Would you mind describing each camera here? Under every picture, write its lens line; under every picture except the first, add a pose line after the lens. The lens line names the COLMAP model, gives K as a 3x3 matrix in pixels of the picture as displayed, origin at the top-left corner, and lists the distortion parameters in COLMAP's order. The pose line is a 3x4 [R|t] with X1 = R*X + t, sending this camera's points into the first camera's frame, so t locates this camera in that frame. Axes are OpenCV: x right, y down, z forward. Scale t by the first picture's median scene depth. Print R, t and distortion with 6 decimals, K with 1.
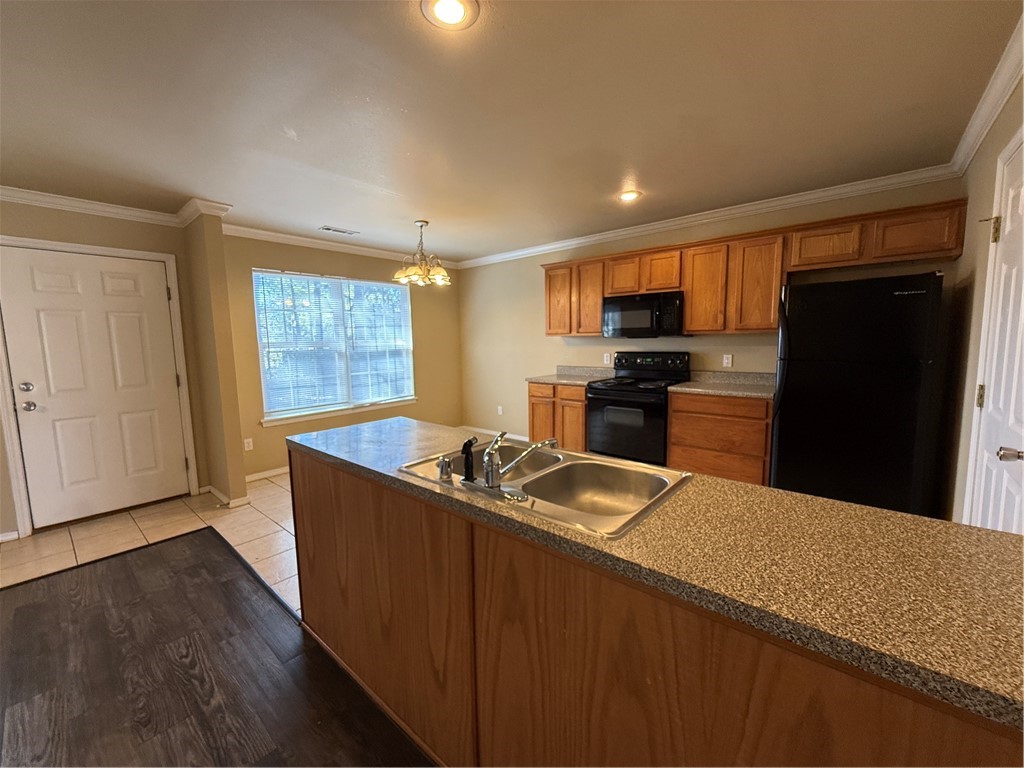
lens RADIAL K [[410.6, 0, 513.9], [0, 410.6, 384.2], [0, 0, 1]] dist [-0.000358, -0.000135]
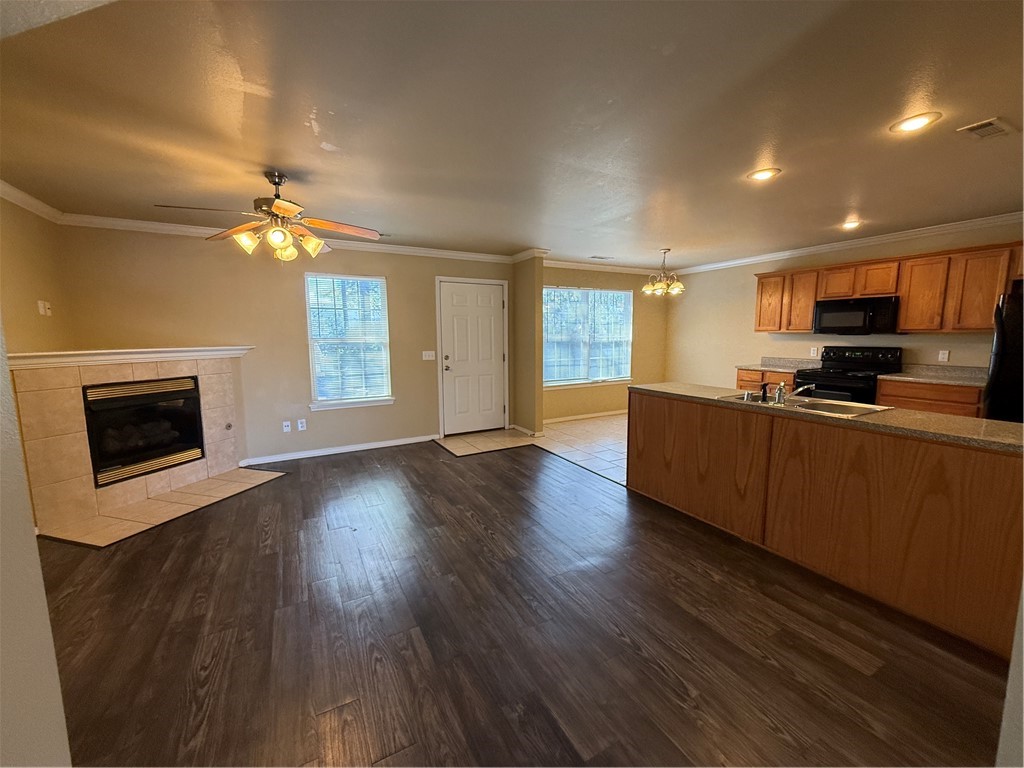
lens RADIAL K [[408.5, 0, 513.8], [0, 408.5, 383.9], [0, 0, 1]] dist [-0.000799, -0.000077]
pose [[0.934923, 0.054655, -0.350615, -0.211307], [-0.048490, 0.998476, 0.026346, 0.052277], [0.351521, -0.007630, 0.936149, -0.521499]]
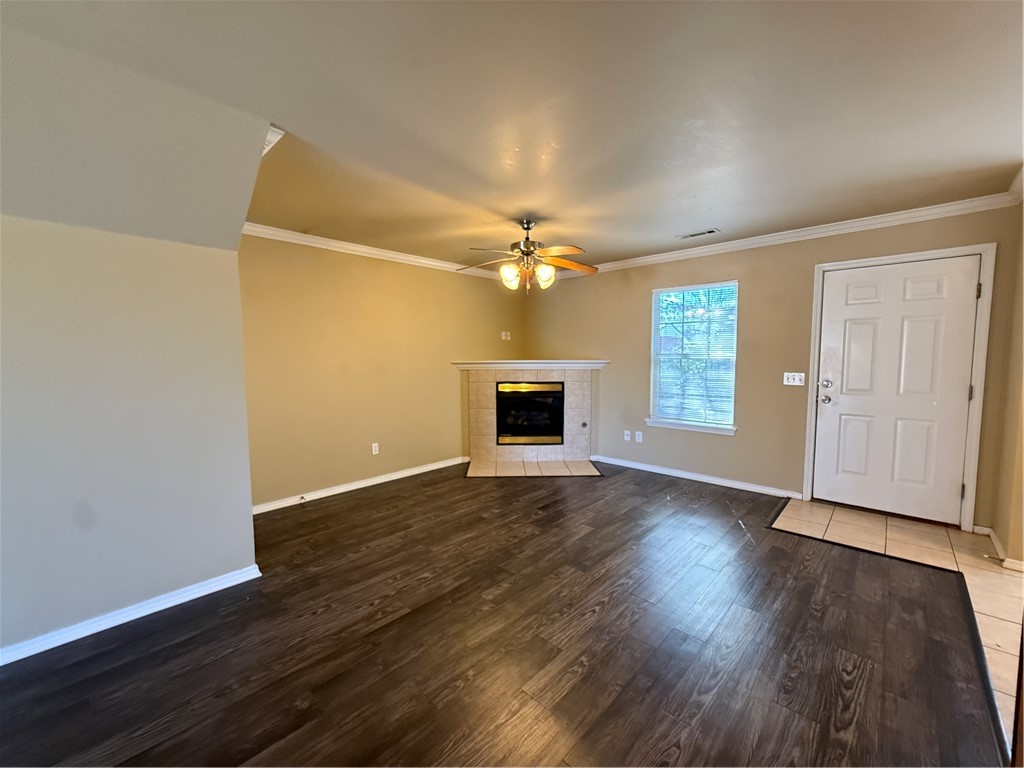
lens RADIAL K [[410.6, 0, 513.9], [0, 410.6, 384.2], [0, 0, 1]] dist [-0.000358, -0.000135]
pose [[-0.048029, 0.090808, -0.994710, 0.071588], [-0.101215, 0.990290, 0.095292, -0.012288], [0.993705, 0.105256, -0.038371, 0.093764]]
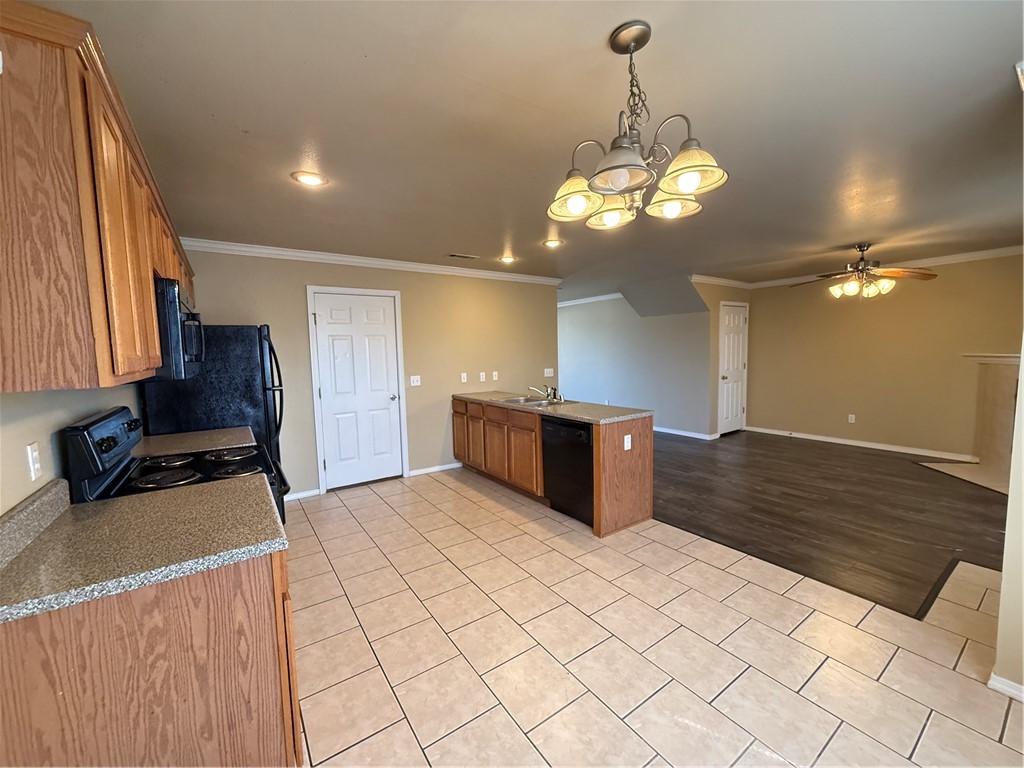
lens RADIAL K [[410.6, 0, 513.9], [0, 410.6, 384.2], [0, 0, 1]] dist [-0.000358, -0.000135]
pose [[-0.966087, 0.020859, 0.257375, -0.234761], [0.069411, 0.981024, 0.181034, -0.191065], [-0.248715, 0.192760, -0.949202, 1.537790]]
